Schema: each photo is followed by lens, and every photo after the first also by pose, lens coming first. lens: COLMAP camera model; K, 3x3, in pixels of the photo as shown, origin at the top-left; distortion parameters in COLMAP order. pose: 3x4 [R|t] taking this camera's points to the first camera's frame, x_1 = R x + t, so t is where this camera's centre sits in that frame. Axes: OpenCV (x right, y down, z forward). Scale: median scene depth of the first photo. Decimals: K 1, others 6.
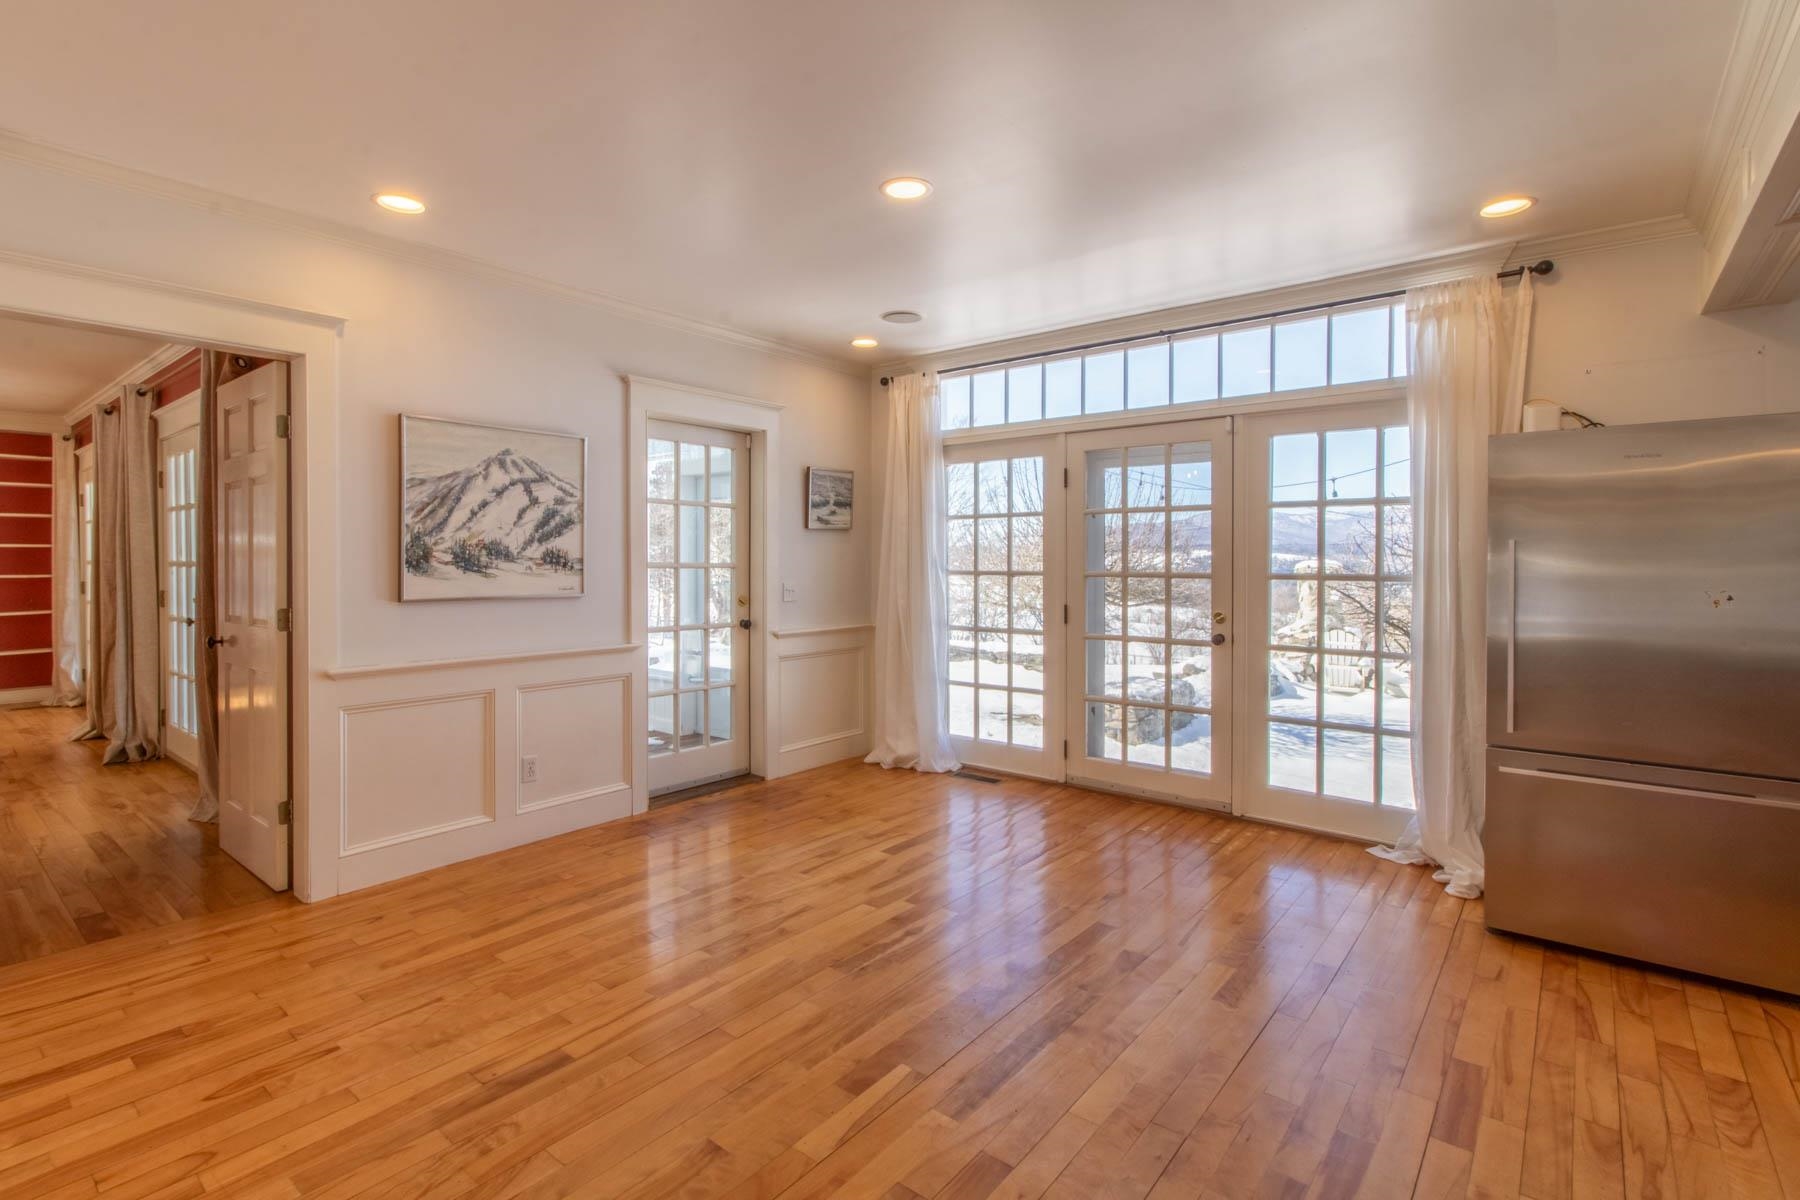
lens RADIAL K [[845.4, 0, 909.8], [0, 845.4, 566.2], [0, 0, 1]] dist [0.002900, 0.000251]
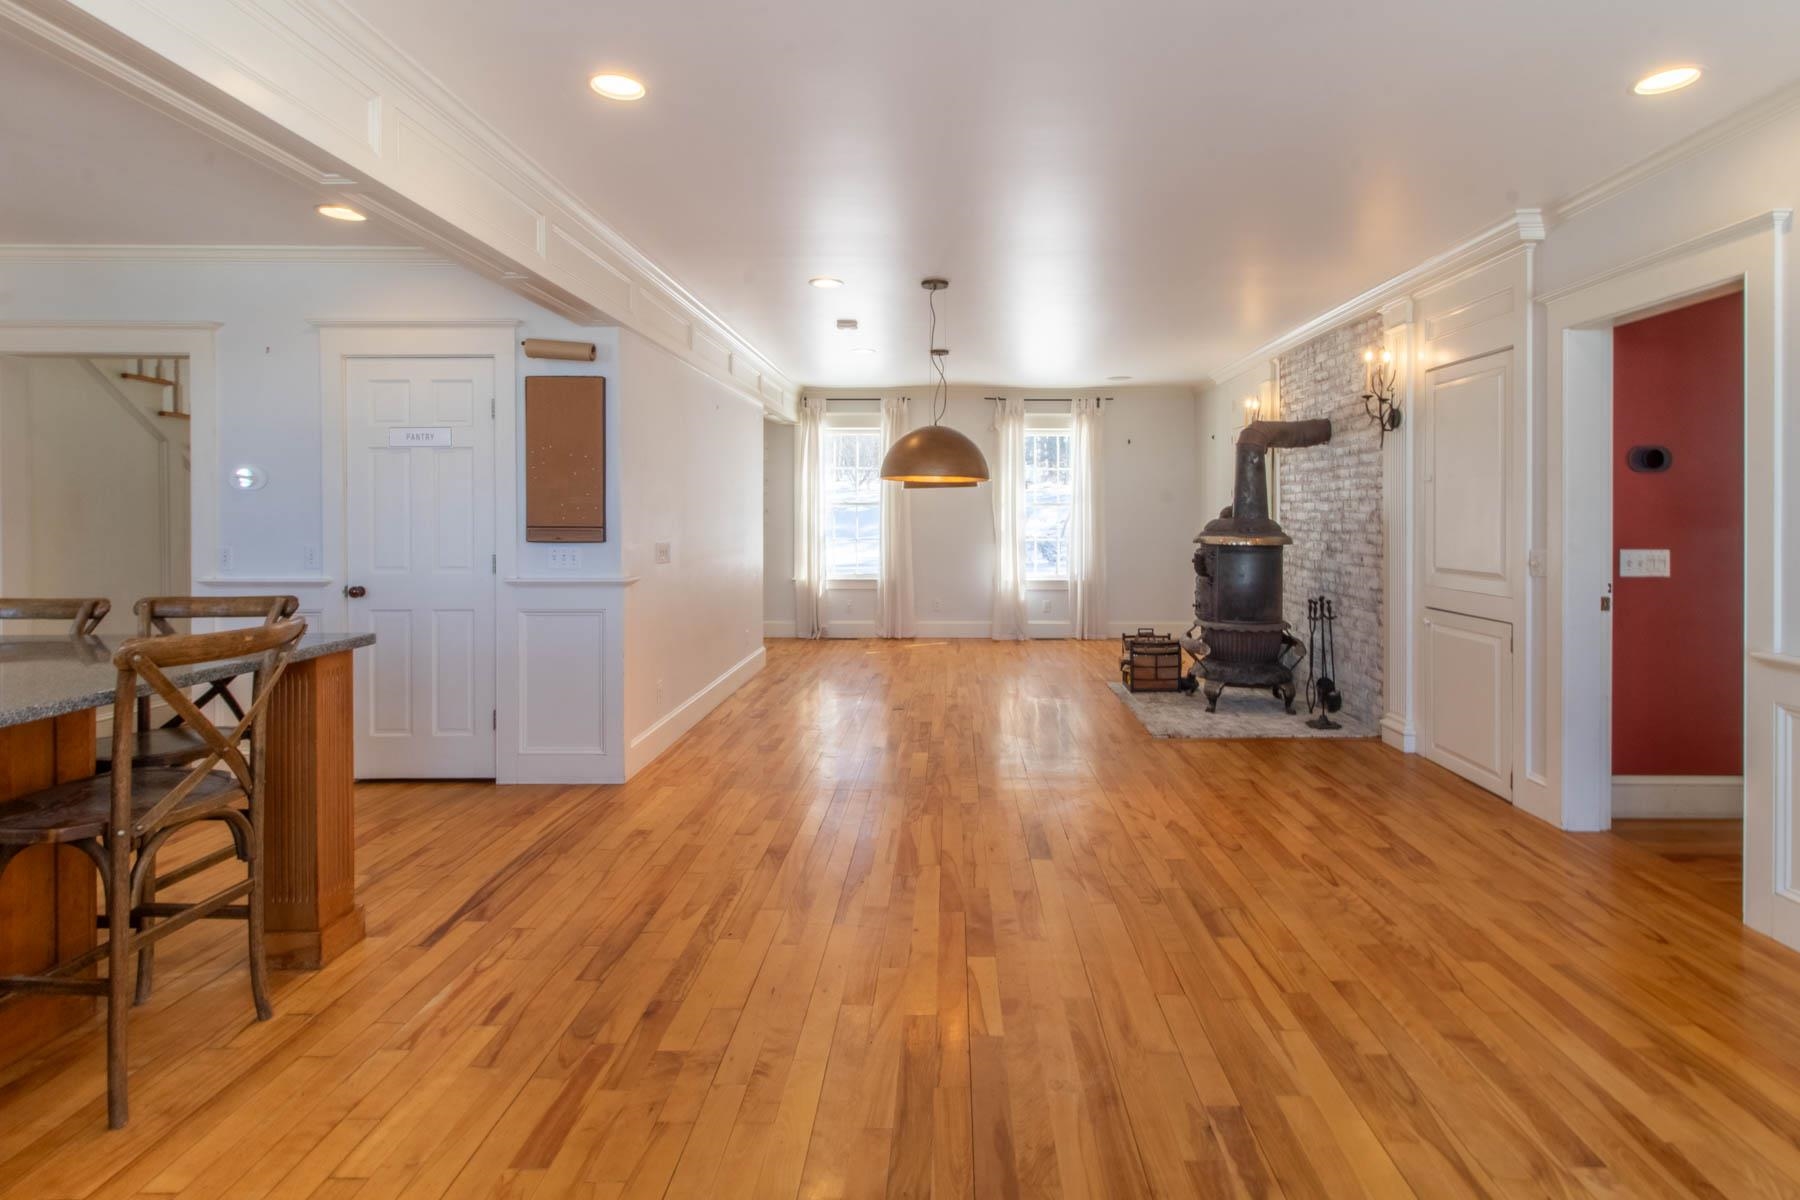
lens RADIAL K [[864.4, 0, 951.1], [0, 864.4, 518.1], [0, 0, 1]] dist [0.000996, -0.000049]
pose [[-0.781543, -0.000096, -0.623852, 0.348835], [-0.005979, 0.999955, 0.007336, -0.005398], [0.623823, 0.009463, -0.781508, 0.923769]]
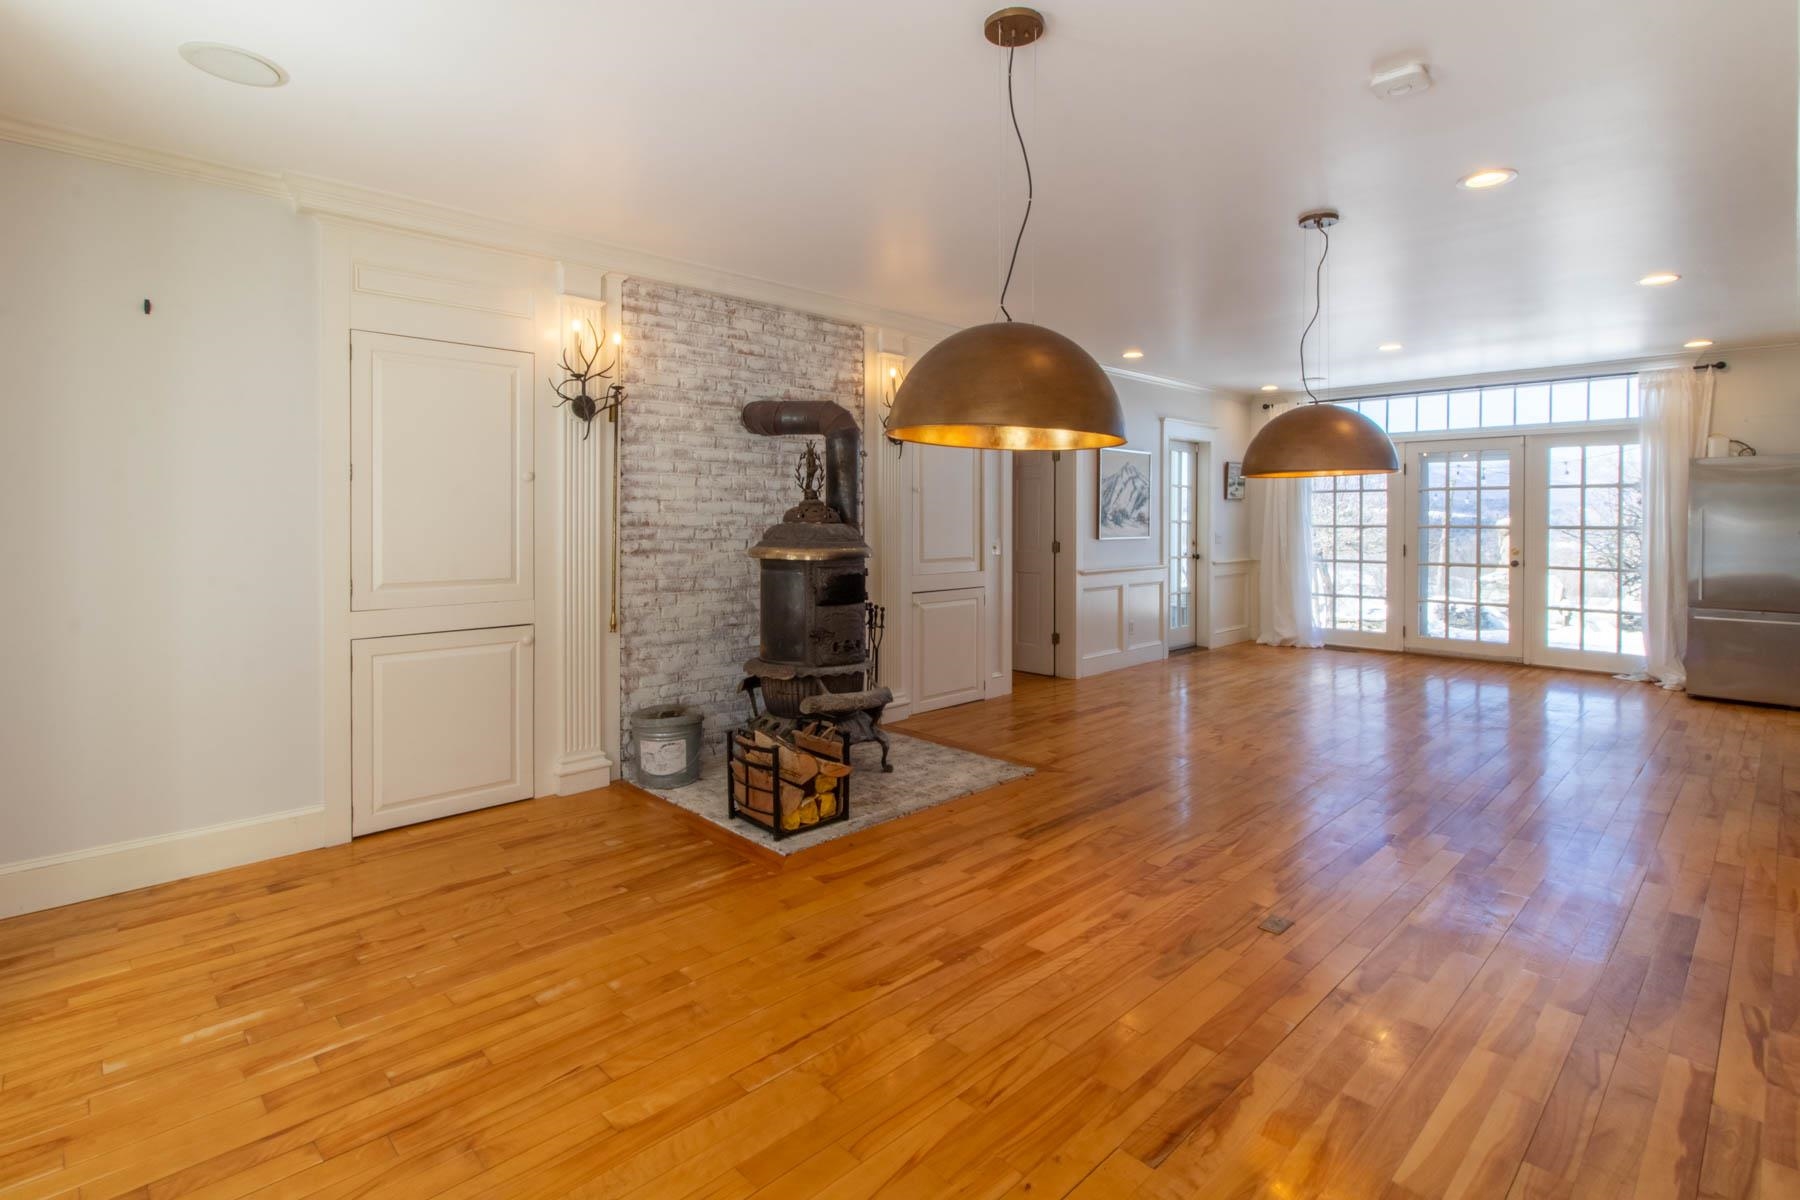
lens RADIAL K [[858.9, 0, 900.7], [0, 858.9, 525.1], [0, 0, 1]] dist [0.000227, -0.000321]
pose [[0.990673, -0.000127, -0.136264, -0.690658], [0.000370, 0.999998, 0.001763, 0.003738], [0.136263, -0.001797, 0.990671, -0.987856]]
